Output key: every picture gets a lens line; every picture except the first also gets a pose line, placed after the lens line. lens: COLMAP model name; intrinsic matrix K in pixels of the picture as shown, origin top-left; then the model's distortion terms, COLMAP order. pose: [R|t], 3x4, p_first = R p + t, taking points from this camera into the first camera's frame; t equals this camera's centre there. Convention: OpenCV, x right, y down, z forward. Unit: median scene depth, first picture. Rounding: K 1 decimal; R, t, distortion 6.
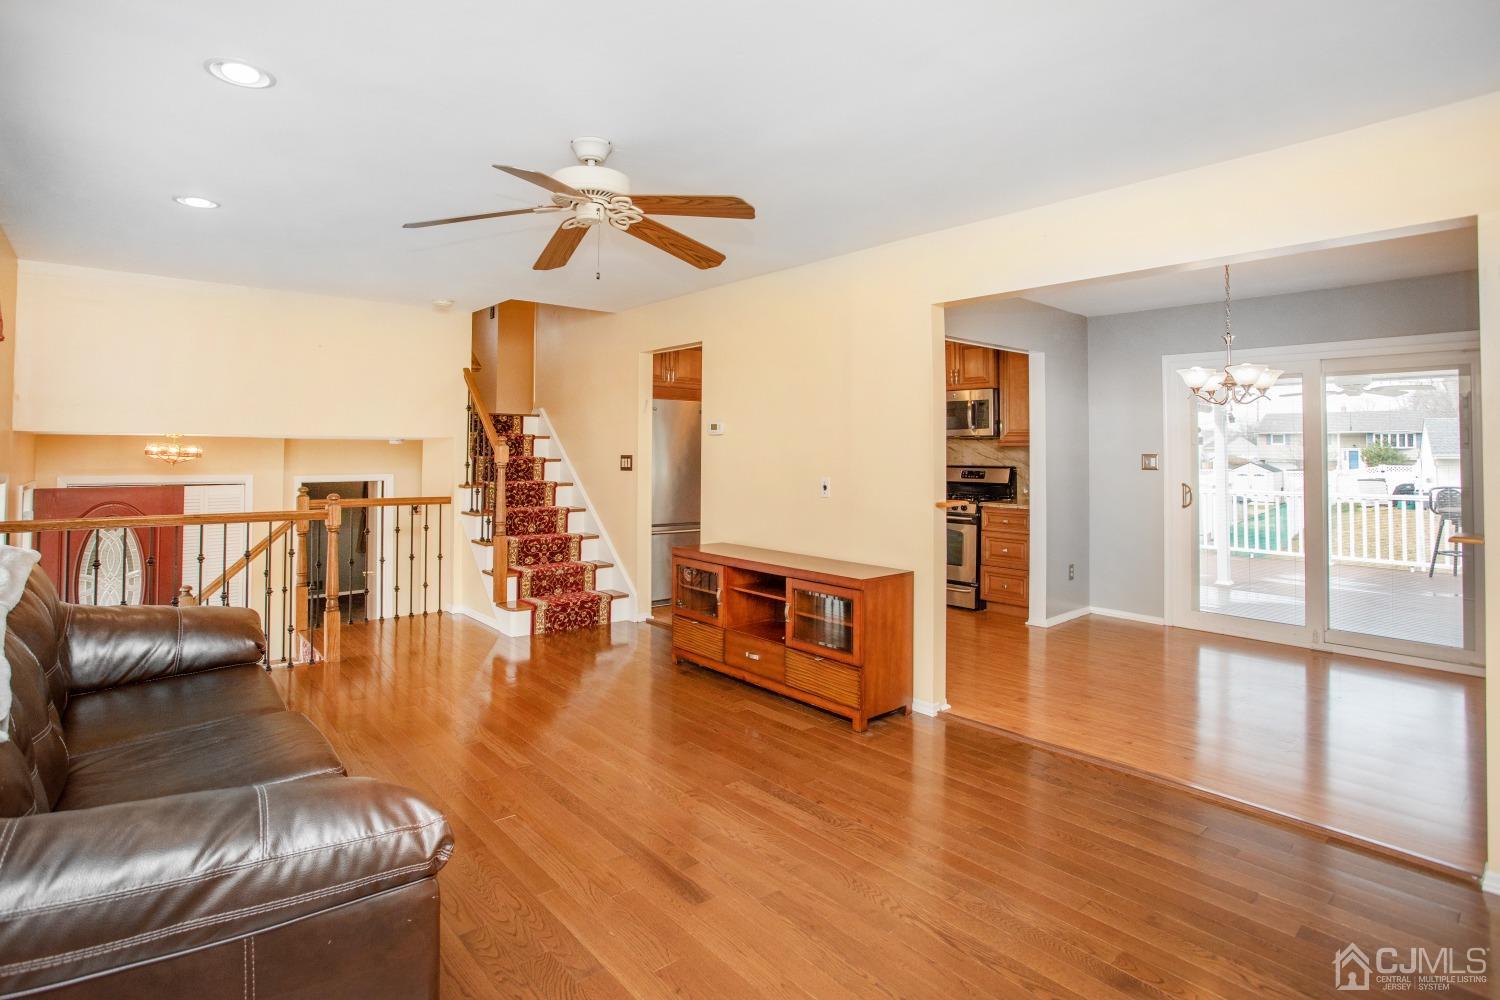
lens RADIAL K [[755.3, 0, 752.8], [0, 755.3, 431.1], [0, 0, 1]] dist [-0.039291, 0.018448]
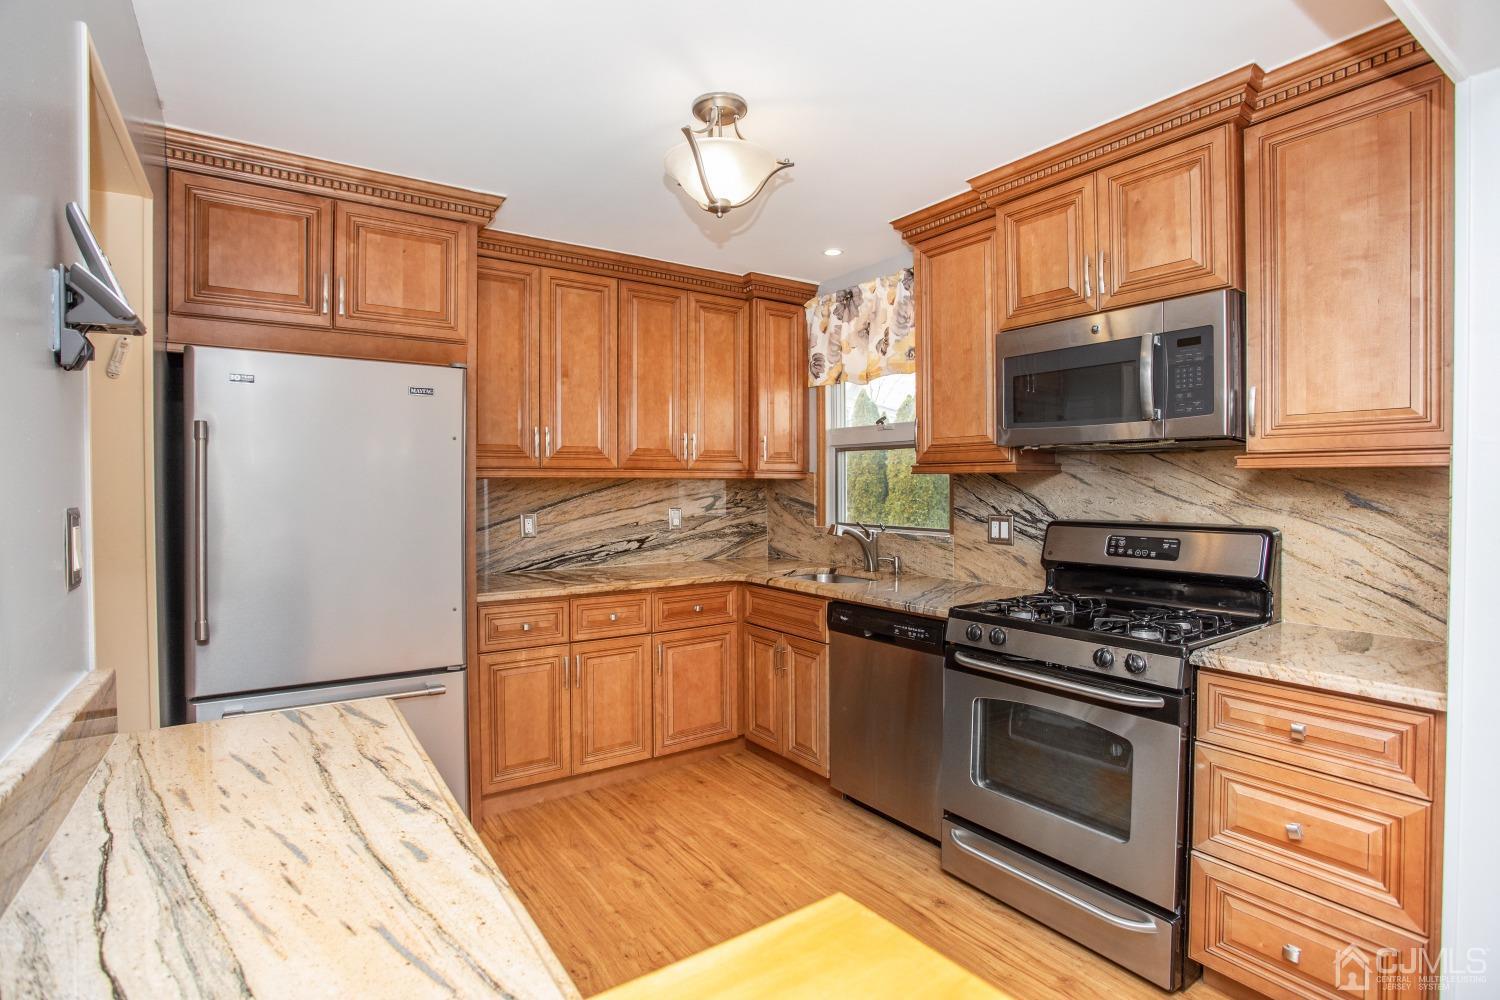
lens RADIAL K [[724.8, 0, 744.2], [0, 724.8, 497.2], [0, 0, 1]] dist [-0.069322, 0.027938]
pose [[0.993210, -0.007829, -0.116068, 0.146165], [0.012931, 0.998980, 0.043262, 0.016180], [0.115610, -0.044469, 0.992299, 0.662743]]
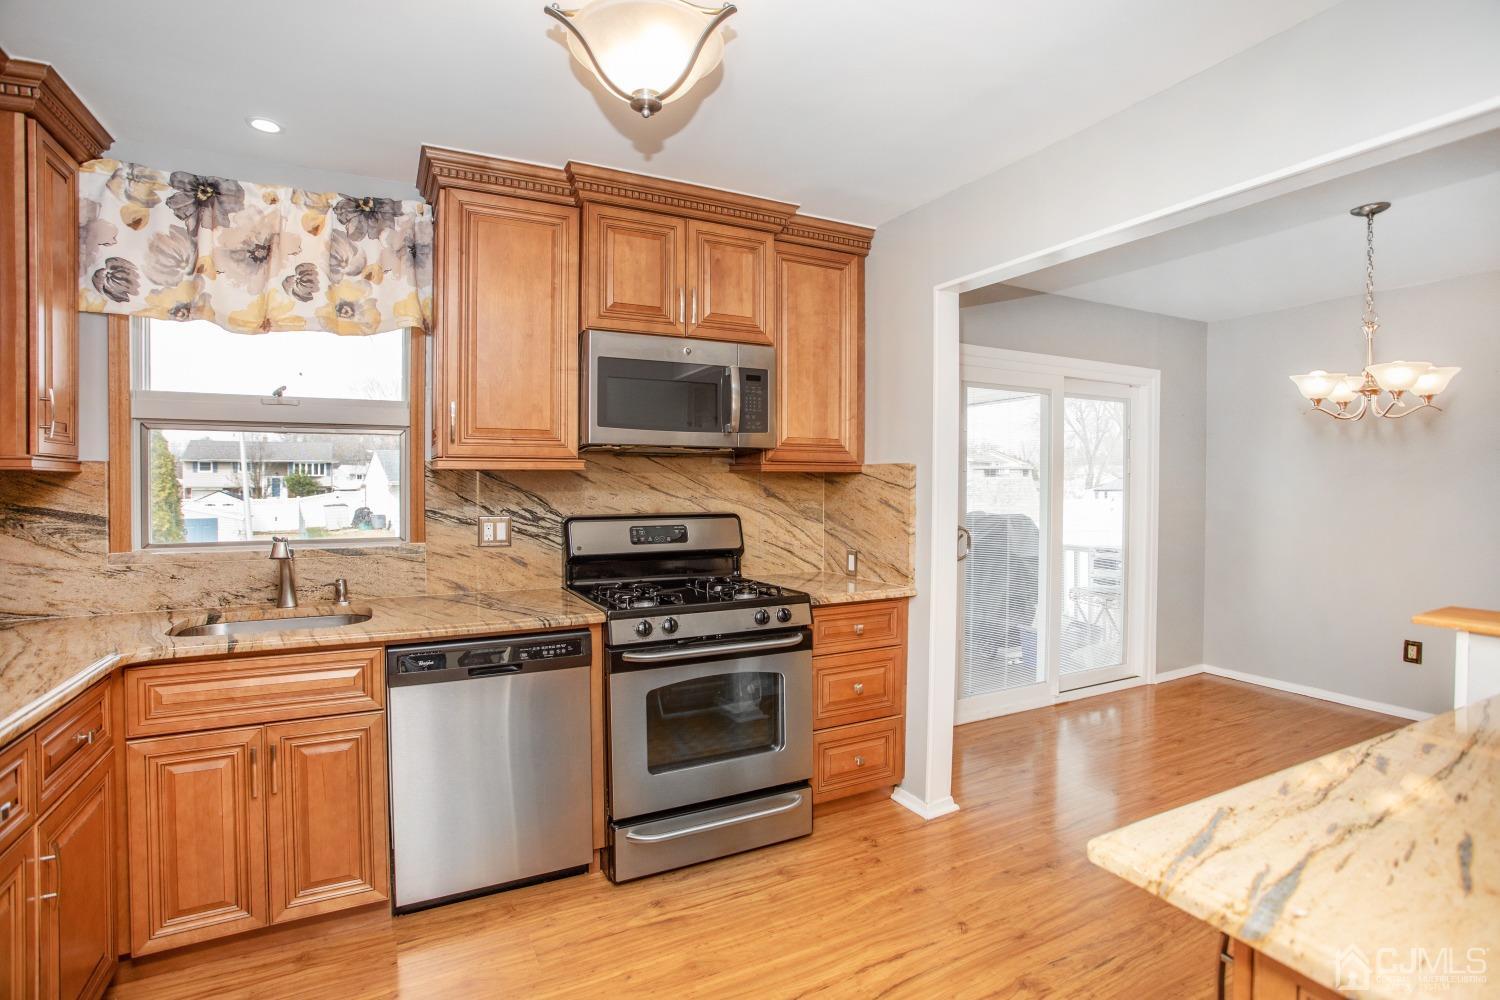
lens RADIAL K [[724.8, 0, 744.2], [0, 724.8, 497.2], [0, 0, 1]] dist [-0.069322, 0.027938]
pose [[0.246387, -0.026909, 0.968798, -0.115360], [-0.024487, 0.999123, 0.033979, 0.020736], [-0.968862, -0.032095, 0.245512, 0.887126]]
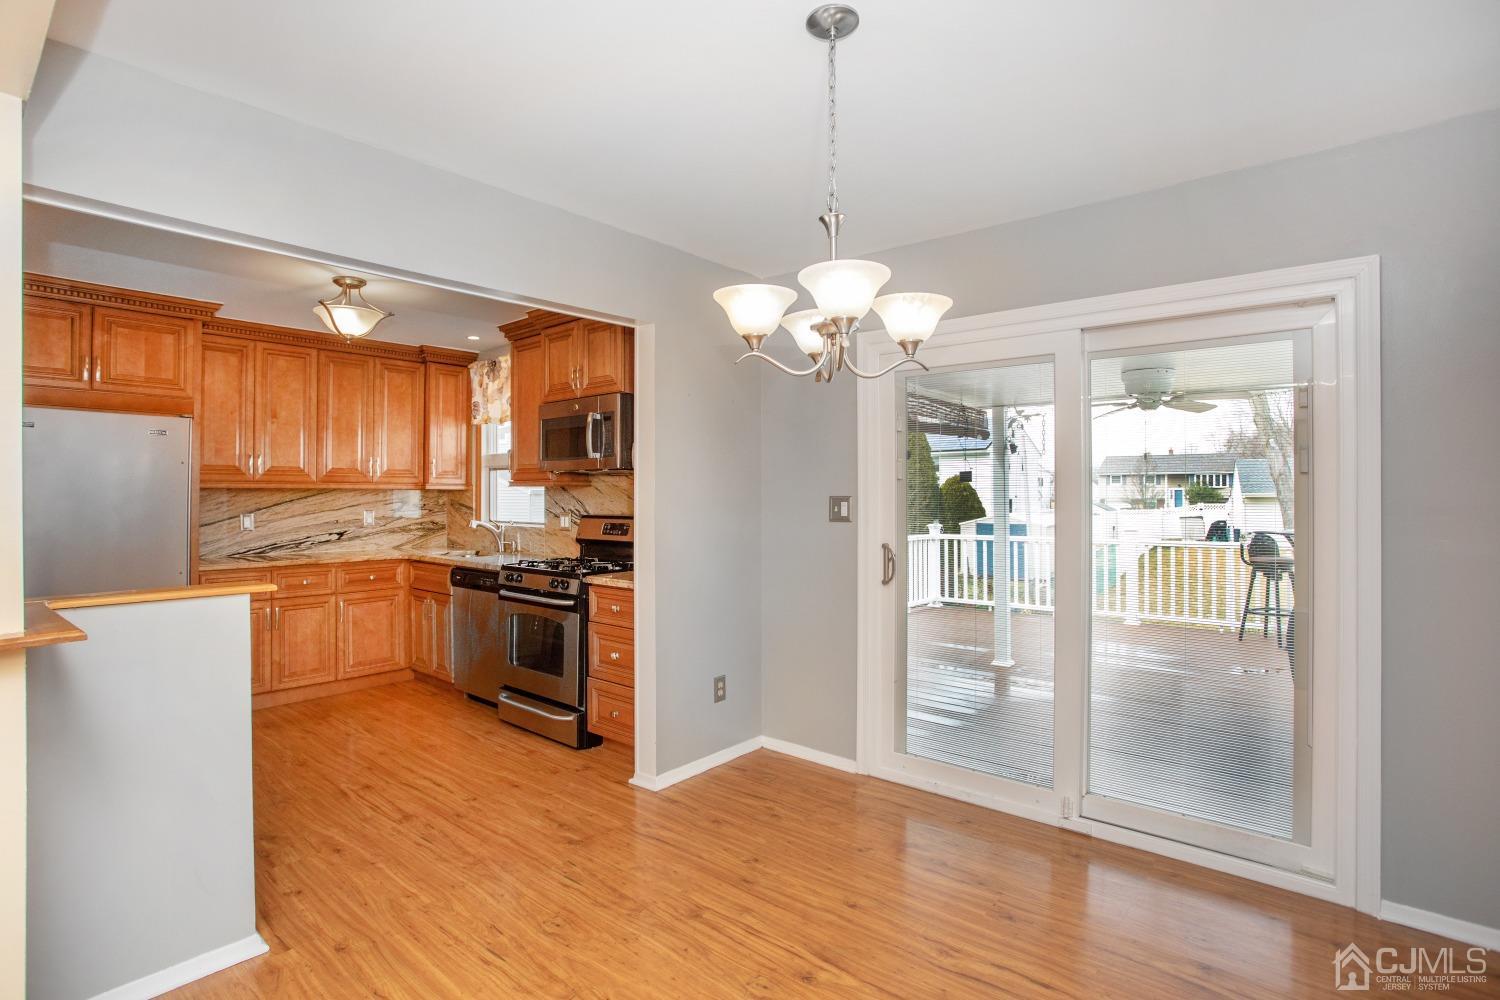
lens RADIAL K [[740.1, 0, 749.0], [0, 740.1, 491.3], [0, 0, 1]] dist [-0.073332, 0.030793]
pose [[0.989786, -0.007379, 0.142372, 0.331627], [0.004149, 0.999728, 0.022968, 0.011364], [-0.142503, -0.022142, 0.989547, 0.367489]]
